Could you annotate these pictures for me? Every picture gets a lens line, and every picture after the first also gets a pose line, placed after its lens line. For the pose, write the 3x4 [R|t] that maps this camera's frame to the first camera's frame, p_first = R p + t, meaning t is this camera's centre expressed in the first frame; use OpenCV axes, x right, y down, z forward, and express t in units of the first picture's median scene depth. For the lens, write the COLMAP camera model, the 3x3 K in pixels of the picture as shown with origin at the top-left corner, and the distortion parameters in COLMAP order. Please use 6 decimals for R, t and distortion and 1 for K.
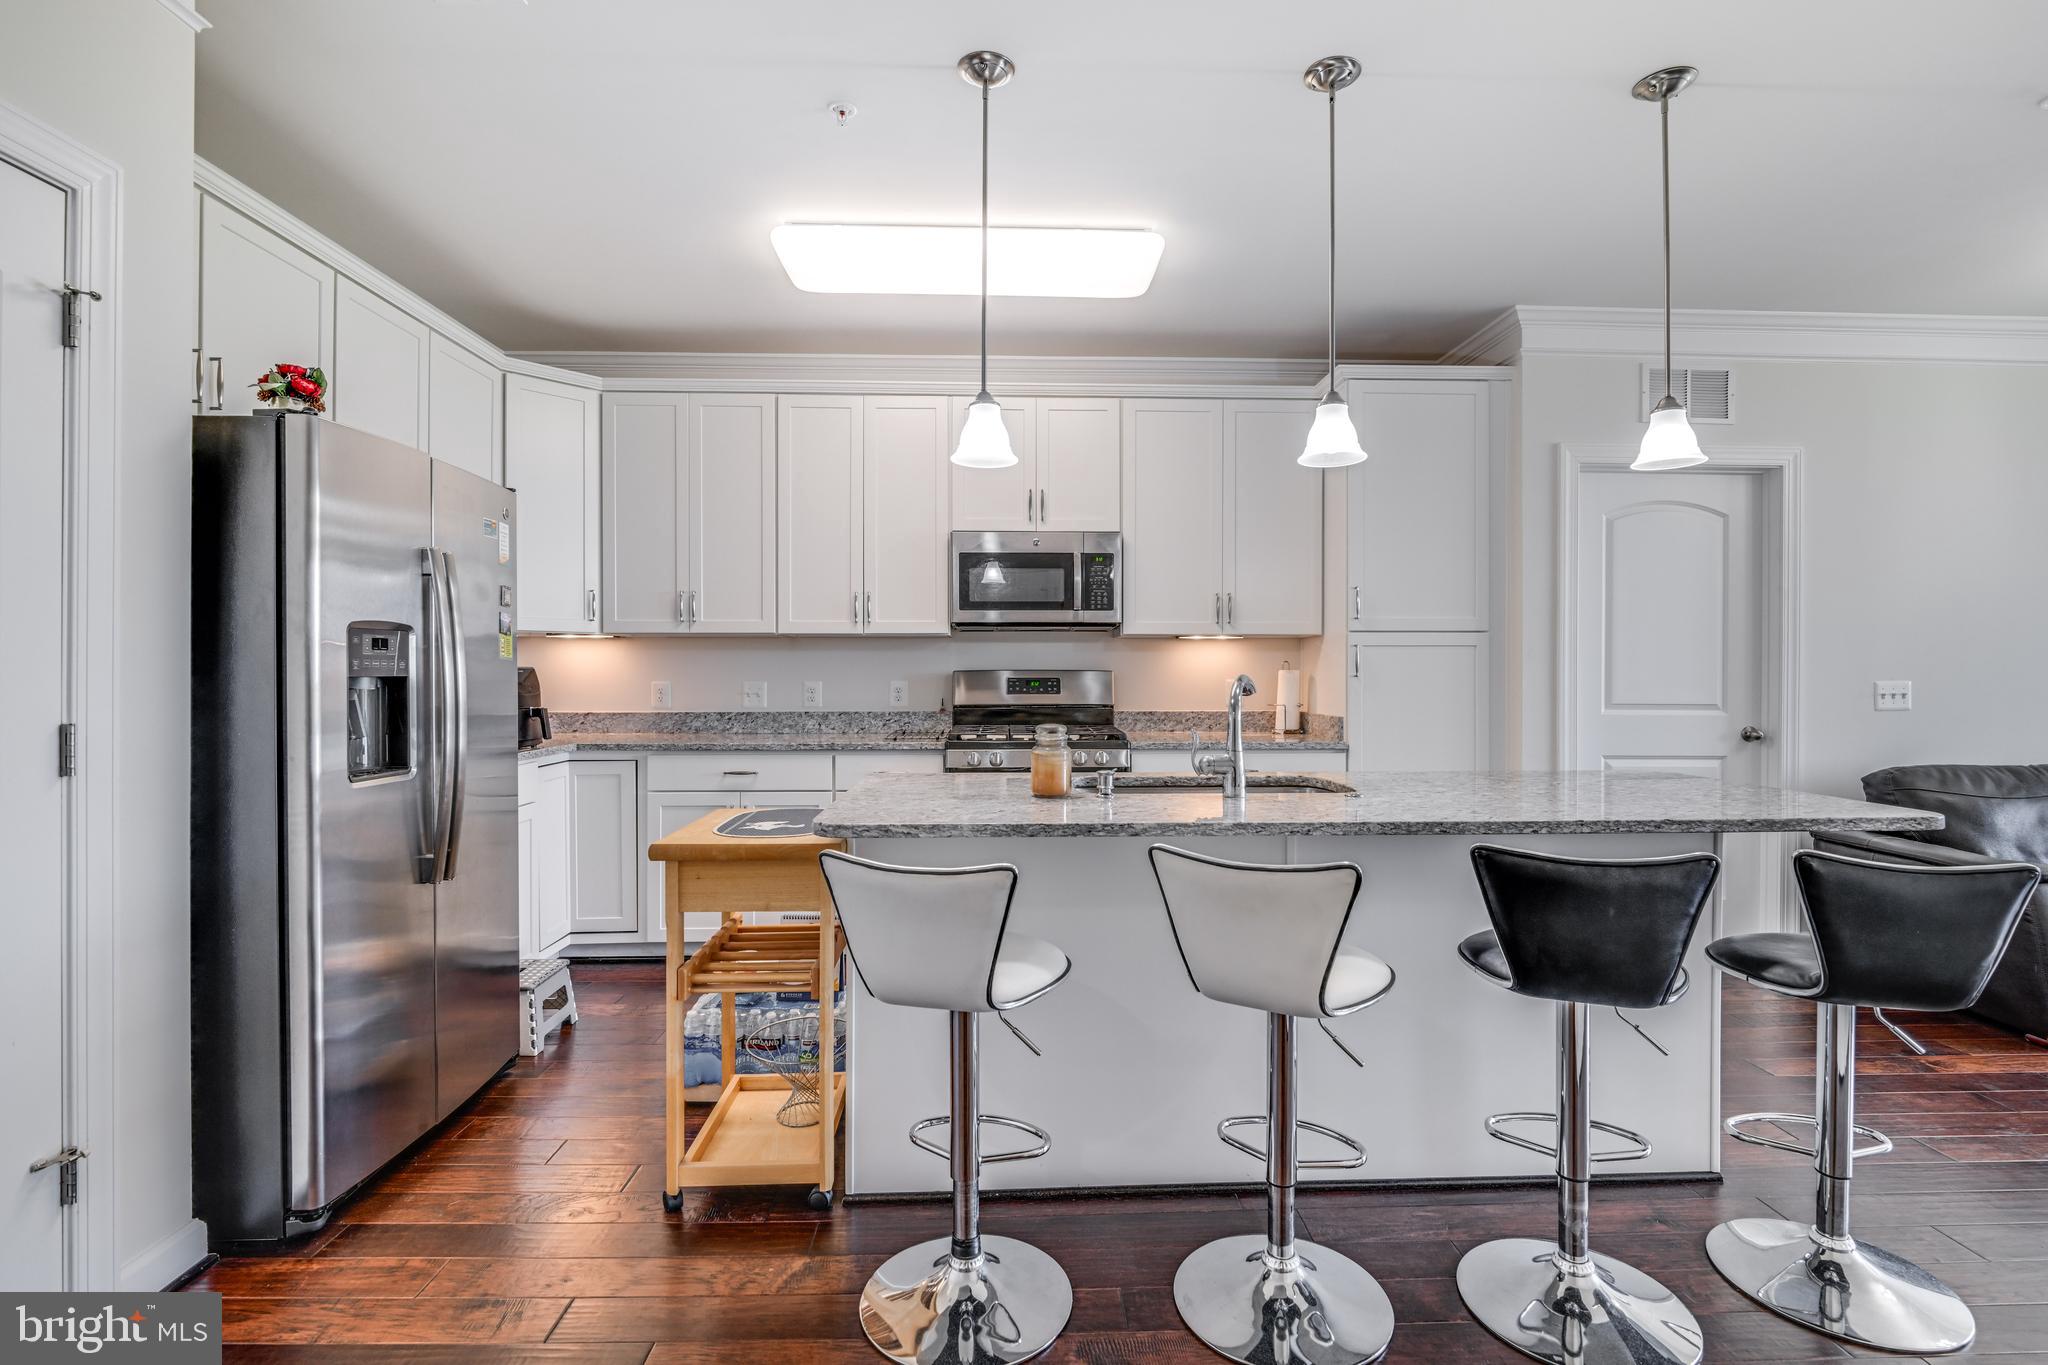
lens RADIAL K [[955.4, 0, 1029.2], [0, 955.4, 674.0], [0, 0, 1]] dist [-0.001852, -0.003489]
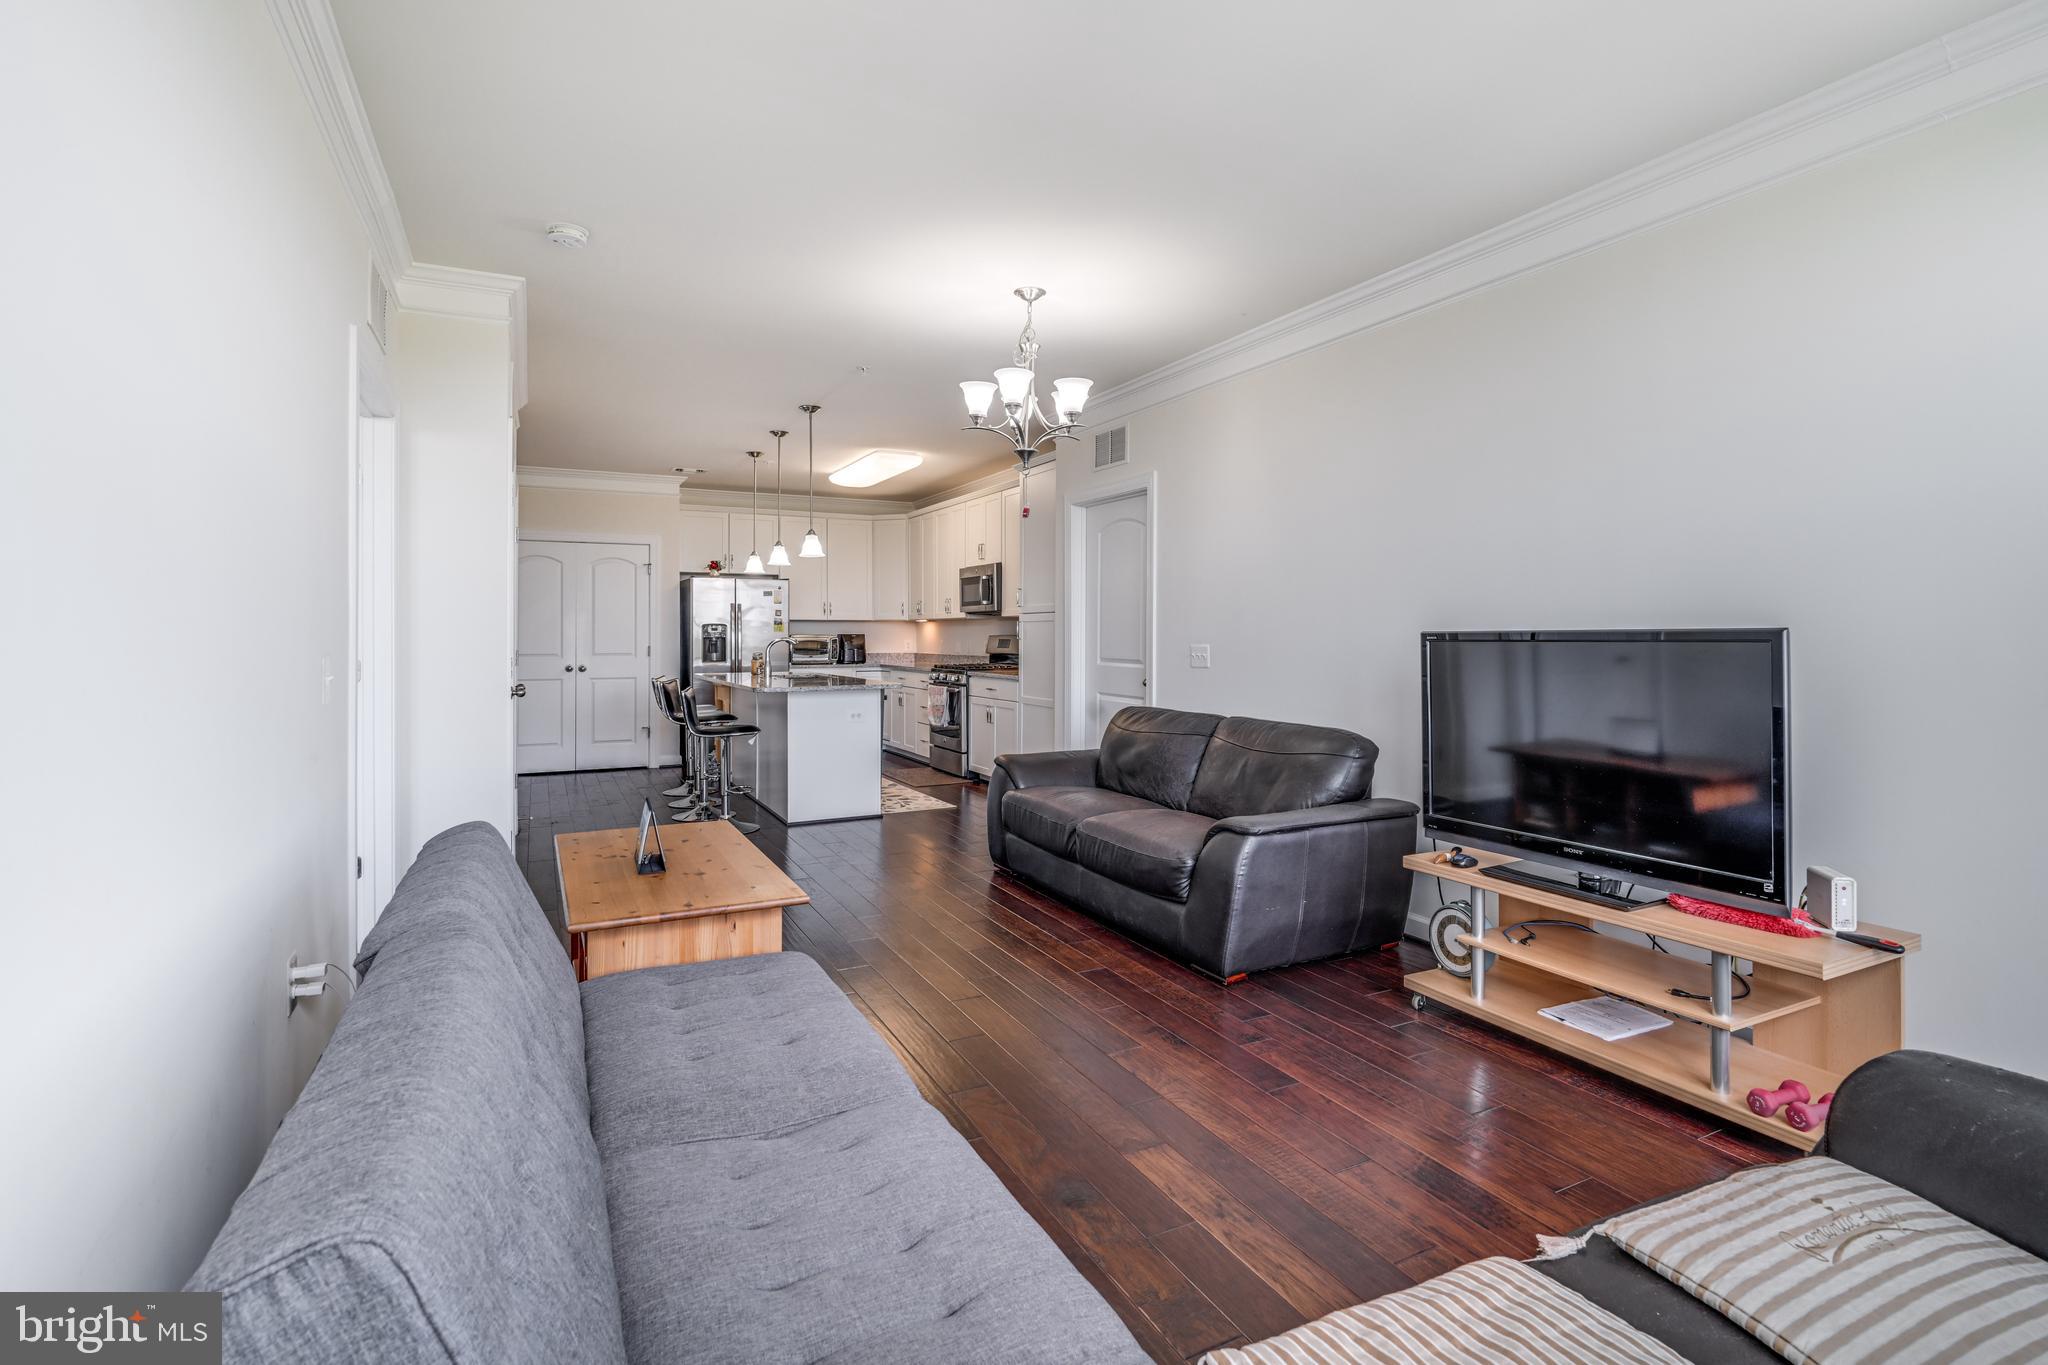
lens RADIAL K [[955.4, 0, 1015.1], [0, 955.4, 624.6], [0, 0, 1]] dist [-0.001852, -0.003489]
pose [[0.421937, -0.009186, -0.906579, 1.904230], [-0.002828, 0.999930, -0.011448, -0.003950], [0.906621, 0.007394, 0.421882, 0.247860]]
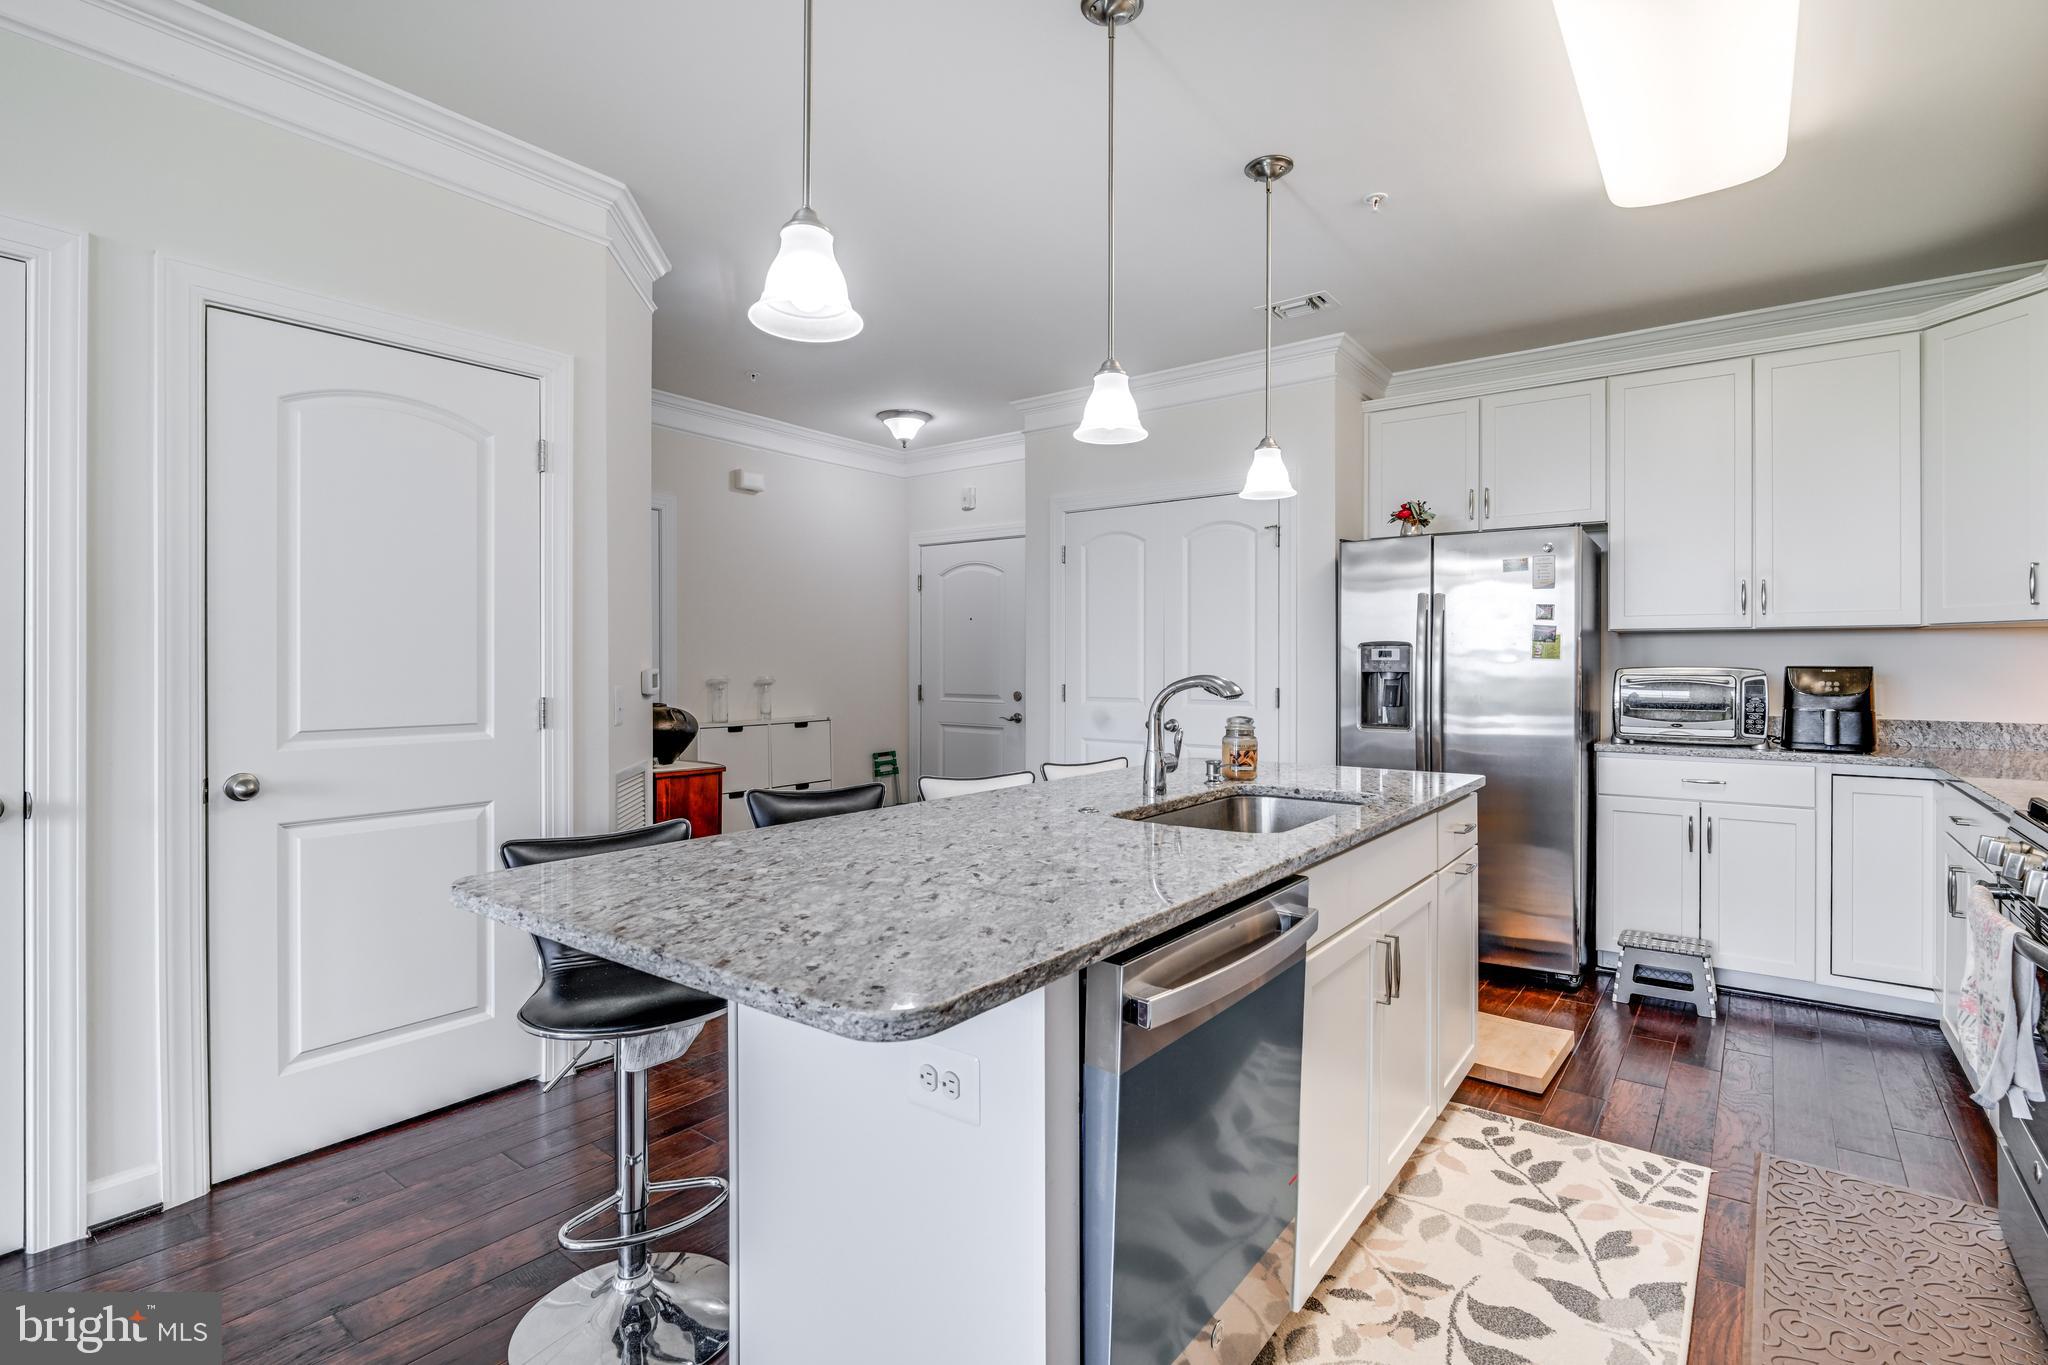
lens RADIAL K [[955.4, 0, 1035.1], [0, 955.4, 669.9], [0, 0, 1]] dist [-0.001852, -0.003489]
pose [[-0.619793, 0.003128, -0.784759, 0.625139], [-0.004609, 0.999960, 0.007625, -0.006199], [0.784752, 0.008343, -0.619754, 0.874285]]
